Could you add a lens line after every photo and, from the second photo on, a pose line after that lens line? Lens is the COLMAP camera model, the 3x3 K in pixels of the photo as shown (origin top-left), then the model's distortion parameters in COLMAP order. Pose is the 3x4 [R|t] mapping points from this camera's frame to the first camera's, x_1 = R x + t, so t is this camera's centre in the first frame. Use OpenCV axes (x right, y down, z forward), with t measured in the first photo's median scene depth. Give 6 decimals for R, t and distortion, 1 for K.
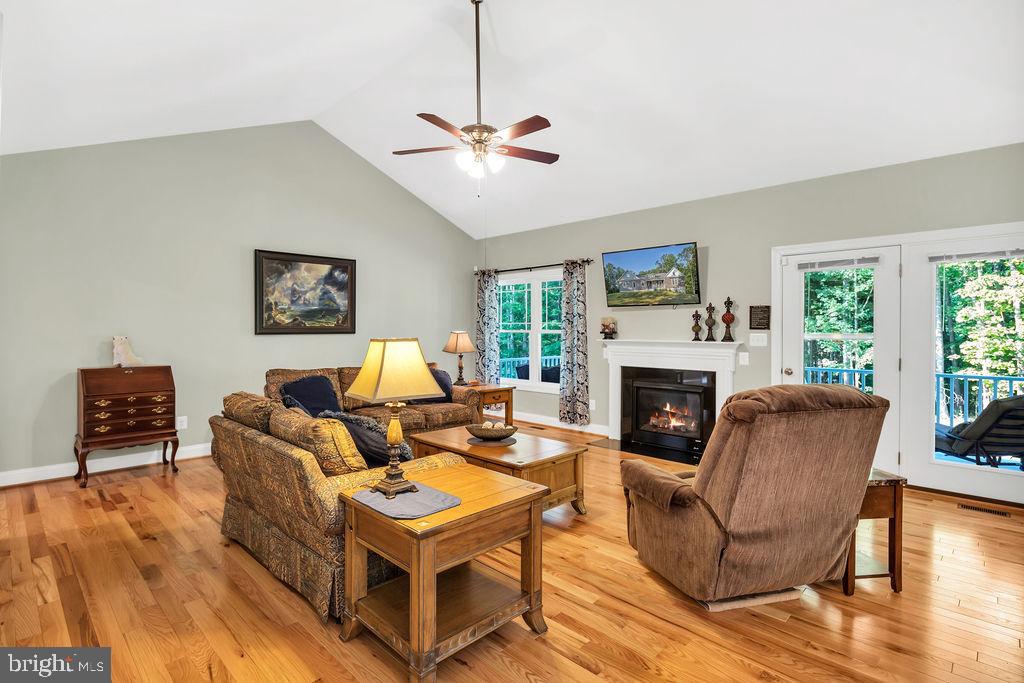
lens RADIAL K [[500.4, 0, 521.6], [0, 500.4, 333.3], [0, 0, 1]] dist [0.002386, -0.004286]
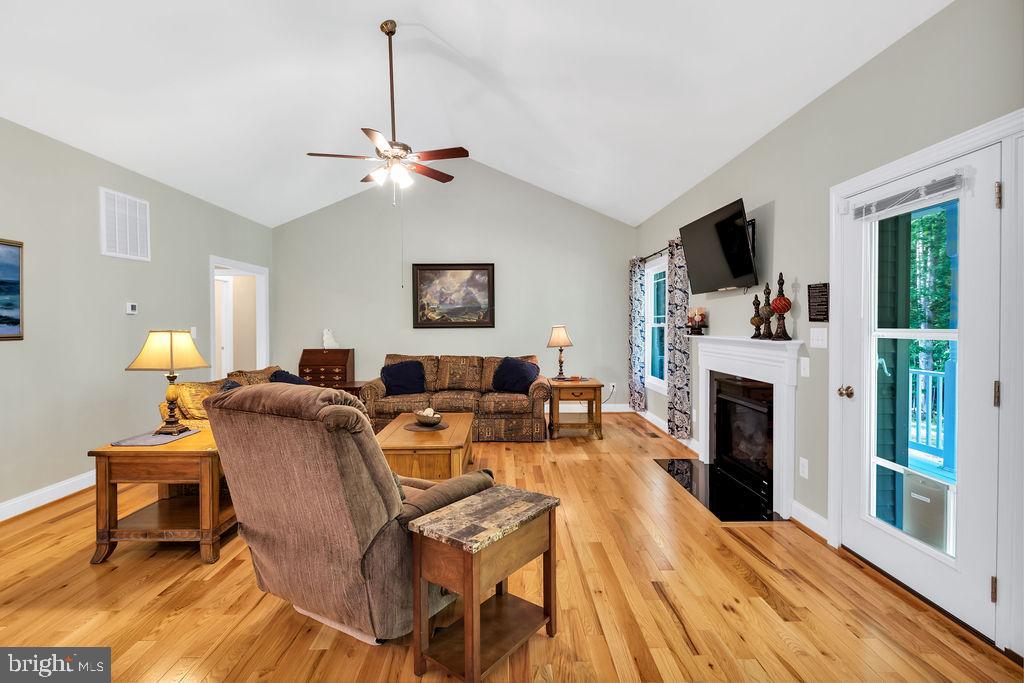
lens RADIAL K [[500.4, 0, 517.2], [0, 500.4, 331.5], [0, 0, 1]] dist [0.002386, -0.004286]
pose [[0.708458, 0.006017, -0.705727, 0.572212], [-0.000350, 0.999967, 0.008175, -0.000010], [0.705753, -0.005545, 0.708436, 0.253251]]
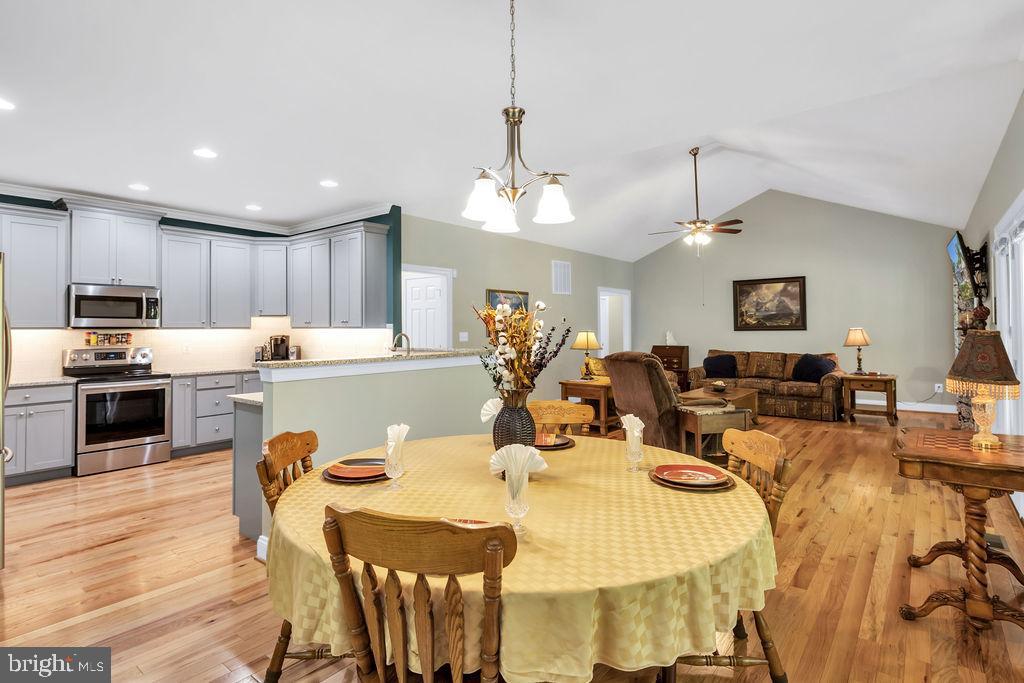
lens RADIAL K [[500.4, 0, 504.9], [0, 500.4, 321.5], [0, 0, 1]] dist [0.002386, -0.004286]
pose [[0.073419, -0.017503, -0.997148, 1.072007], [0.000651, 0.999847, -0.017502, 0.000205], [0.997301, 0.000636, 0.073420, 0.097186]]
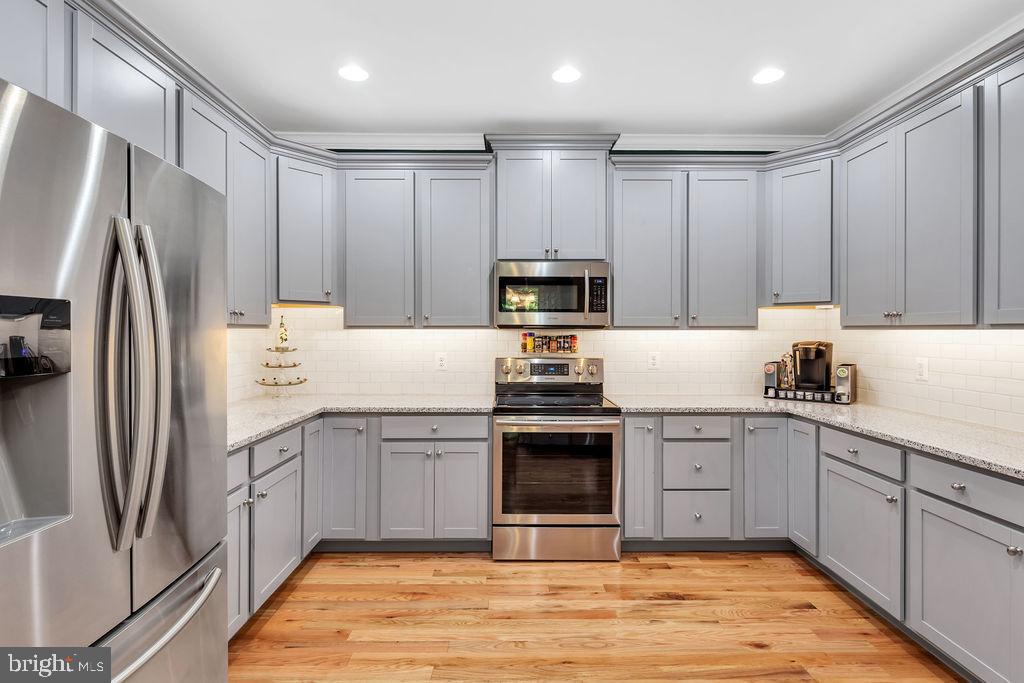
lens RADIAL K [[500.4, 0, 515.3], [0, 500.4, 333.5], [0, 0, 1]] dist [0.002386, -0.004286]
pose [[-0.730982, -0.001089, -0.682396, 0.558867], [-0.006589, 0.999963, 0.005462, 0.000316], [0.682365, 0.008489, -0.730963, -0.136193]]
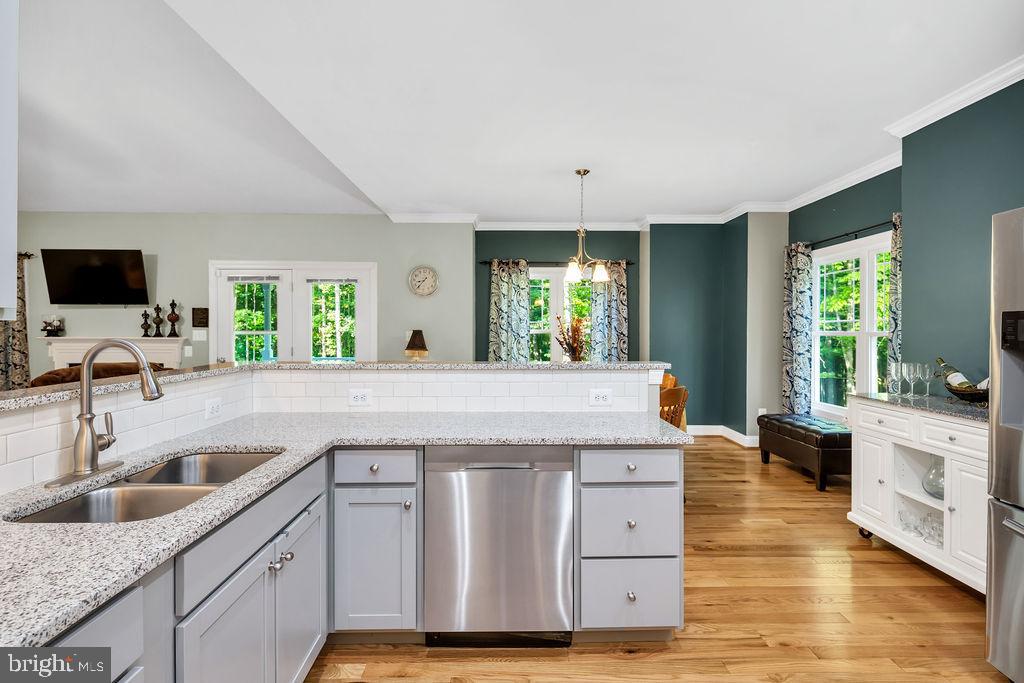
lens RADIAL K [[500.4, 0, 504.1], [0, 500.4, 335.2], [0, 0, 1]] dist [0.002386, -0.004286]
pose [[0.719165, -0.012822, 0.694721, 0.138061], [0.003610, 0.999885, 0.014716, -0.002793], [-0.694830, -0.008075, 0.719129, -0.356760]]
